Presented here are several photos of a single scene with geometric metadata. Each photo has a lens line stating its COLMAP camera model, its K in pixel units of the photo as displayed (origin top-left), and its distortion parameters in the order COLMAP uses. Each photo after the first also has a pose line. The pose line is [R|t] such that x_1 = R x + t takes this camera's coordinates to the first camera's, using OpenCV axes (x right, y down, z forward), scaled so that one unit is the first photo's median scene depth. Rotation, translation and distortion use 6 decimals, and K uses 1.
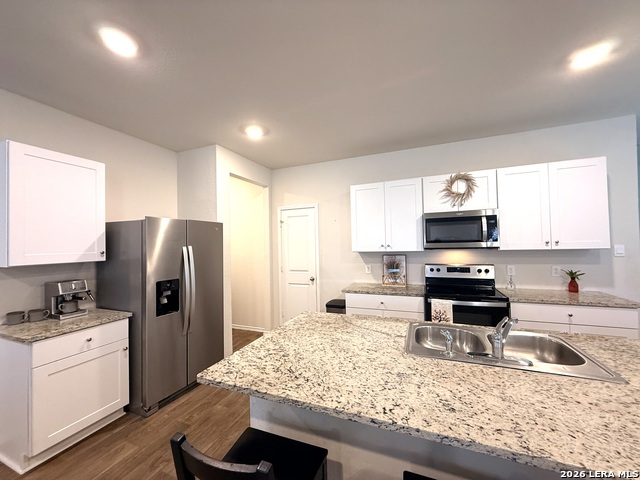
lens RADIAL K [[255.3, 0, 319.1], [0, 255.3, 240.2], [0, 0, 1]] dist [0.001299, 0.000234]
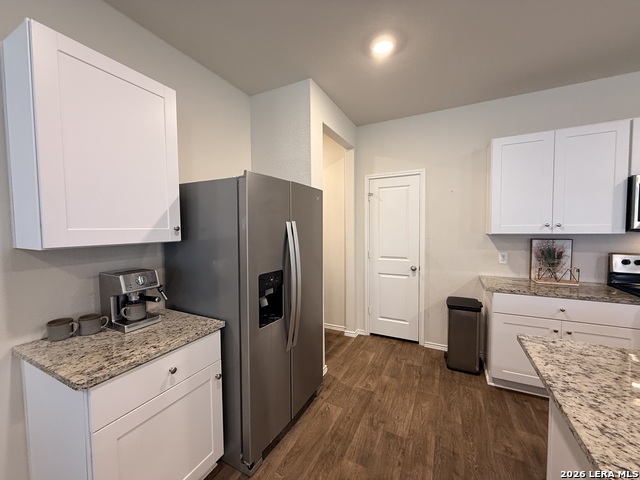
lens RADIAL K [[255.3, 0, 319.4], [0, 255.3, 239.4], [0, 0, 1]] dist [0.001299, 0.000234]
pose [[0.996759, 0.015311, -0.078977, -0.355519], [-0.010215, 0.997864, 0.064527, 0.024517], [0.079796, -0.063511, 0.994786, 0.309418]]
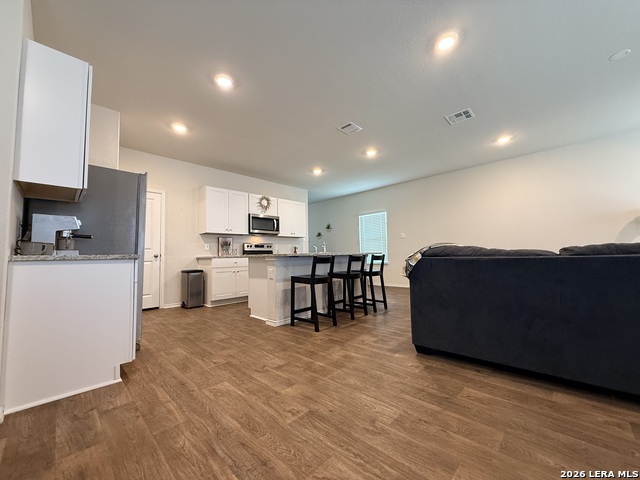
lens RADIAL K [[255.3, 0, 319.0], [0, 255.3, 239.8], [0, 0, 1]] dist [0.001299, 0.000234]
pose [[0.375862, 0.073406, 0.923764, -1.135165], [-0.000450, 0.996872, -0.079032, 0.240898], [-0.926676, 0.029290, 0.374719, -0.120234]]
